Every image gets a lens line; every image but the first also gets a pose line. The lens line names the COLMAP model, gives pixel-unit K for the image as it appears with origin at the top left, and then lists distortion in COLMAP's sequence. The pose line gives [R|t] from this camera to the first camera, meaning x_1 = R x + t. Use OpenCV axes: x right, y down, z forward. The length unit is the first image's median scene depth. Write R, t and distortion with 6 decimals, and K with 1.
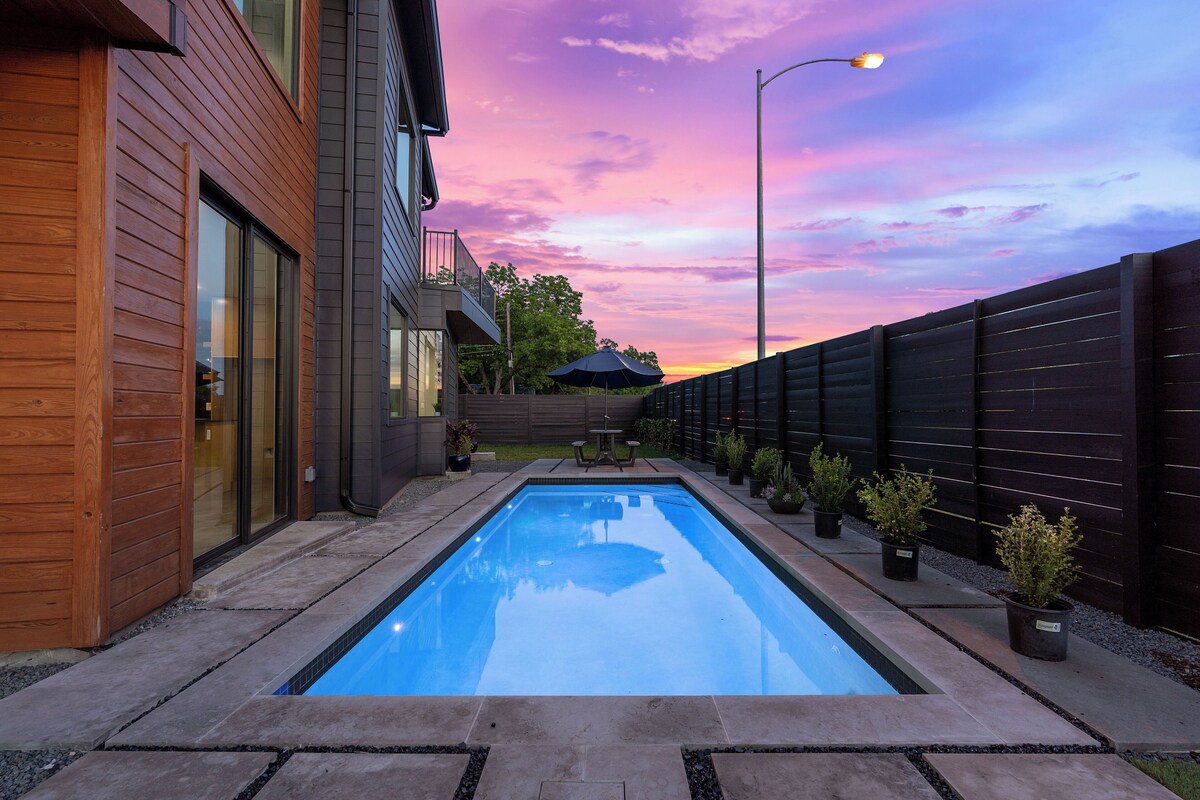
lens RADIAL K [[547.0, 0, 600.0], [0, 547.0, 400.0], [0, 0, 1]] dist [-0.000491, -0.000477]
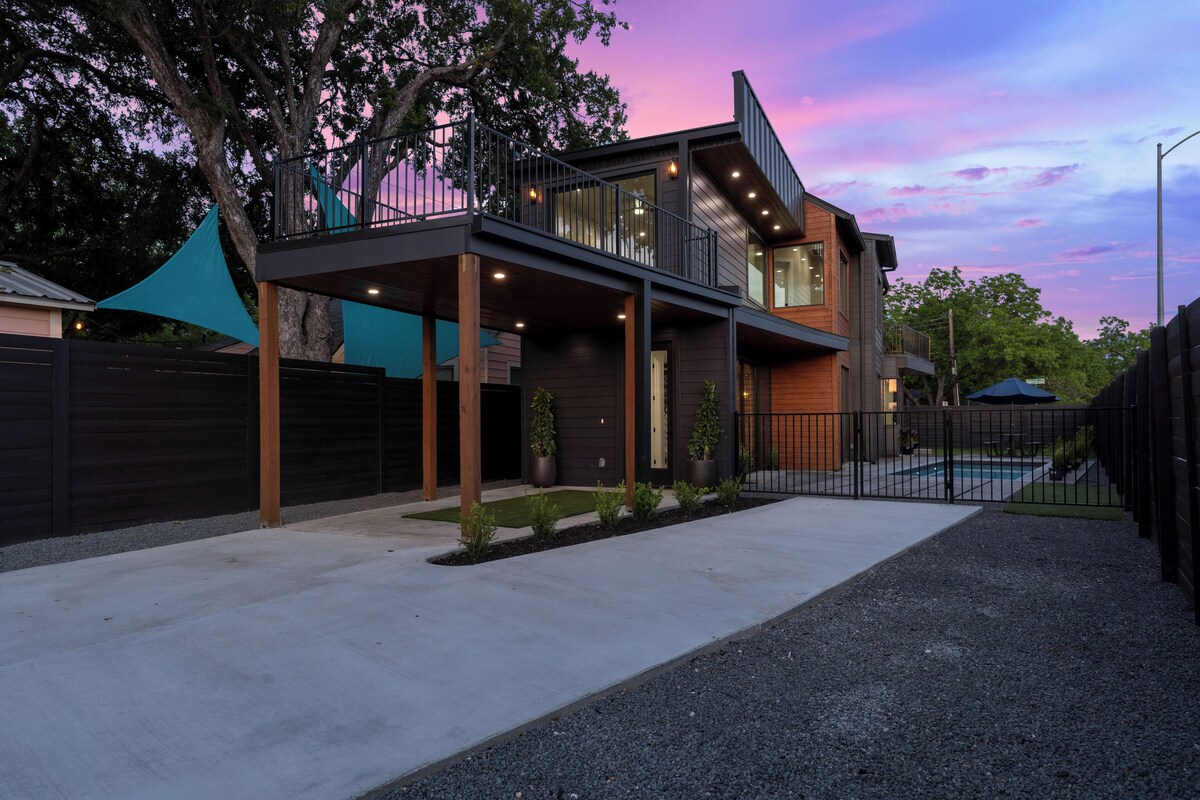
lens RADIAL K [[671.3, 0, 600.2], [0, 671.3, 416.2], [0, 0, 1]] dist [-0.000412, 0.000648]
pose [[0.787385, -0.010999, -0.616363, 0.060040], [0.021961, 0.999707, 0.010214, -0.008661], [0.616070, -0.021578, 0.787396, -0.263089]]
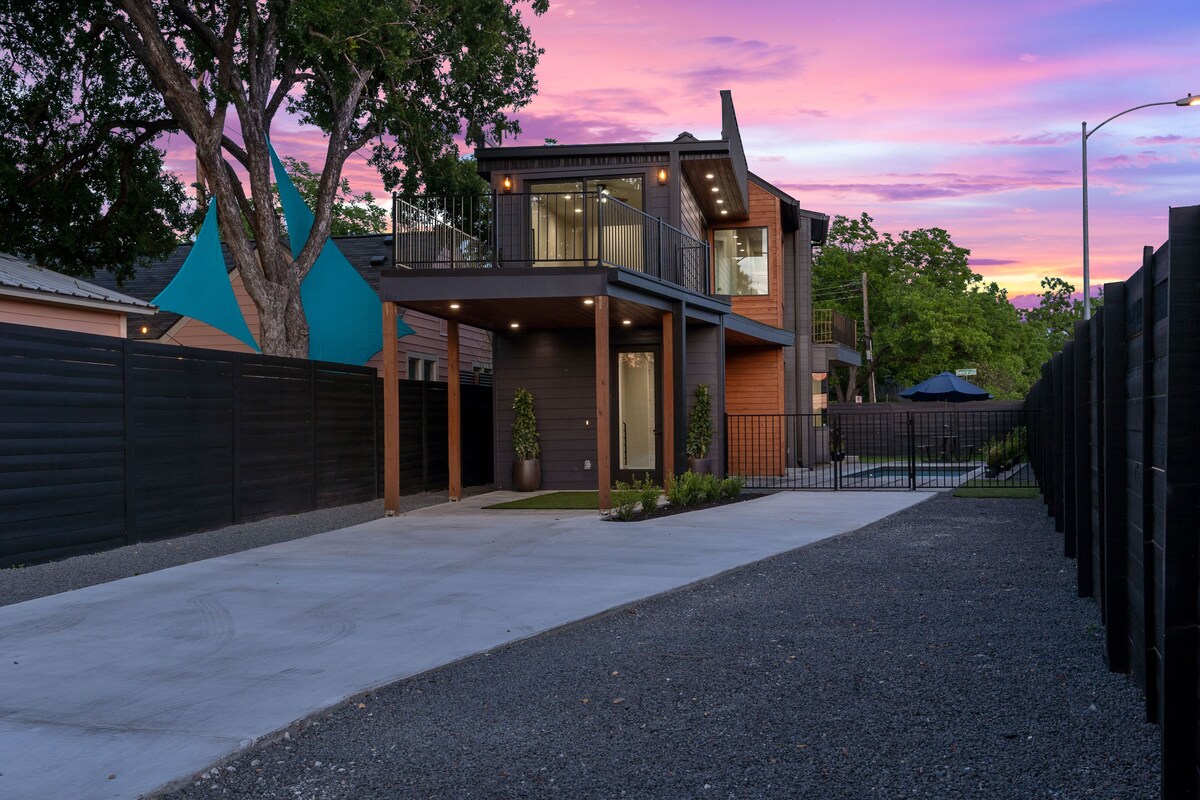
lens RADIAL K [[1165.7, 0, 600.0], [0, 1165.7, 400.0], [0, 0, 1]] dist [-0.001628, 0.000429]
pose [[0.925206, -0.019292, -0.378974, 0.071294], [0.021565, 0.999766, 0.001756, -0.012835], [0.378852, -0.009797, 0.925405, -0.441143]]
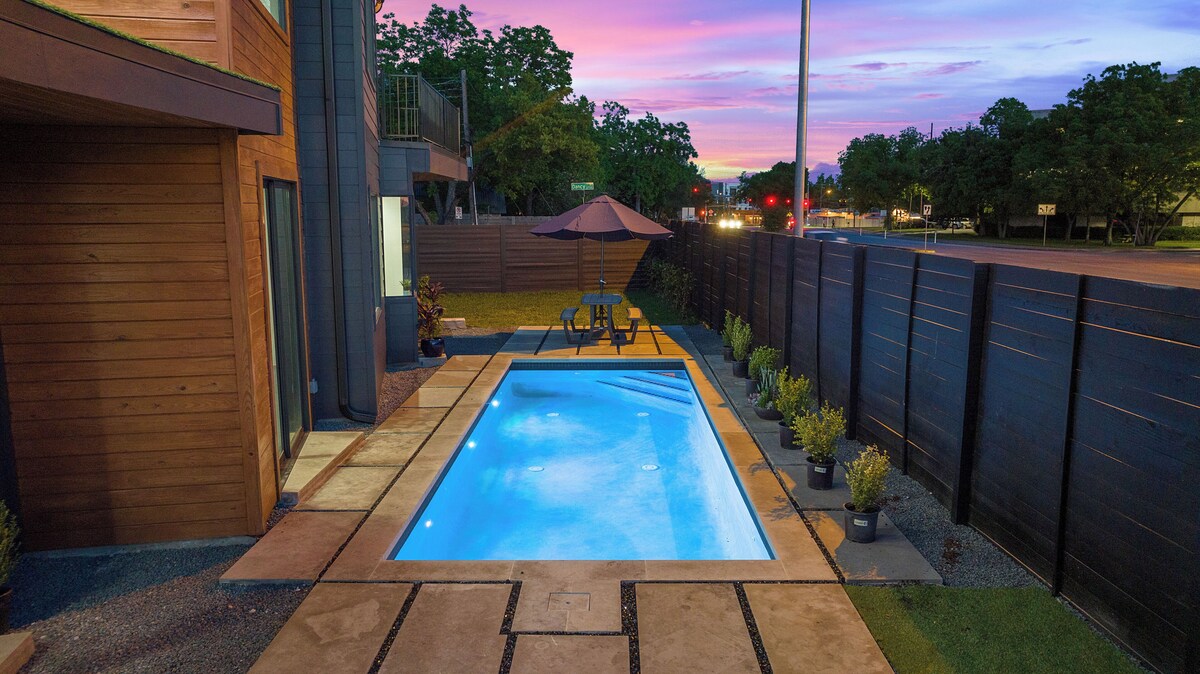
lens RADIAL K [[848.4, 0, 600.0], [0, 848.4, 337.0], [0, 0, 1]] dist [-0.001646, -0.004957]
pose [[0.999996, -0.000352, -0.002768, 0.002957], [0.000827, 0.984863, 0.173332, -0.026310], [0.002665, -0.173333, 0.984860, -0.064518]]
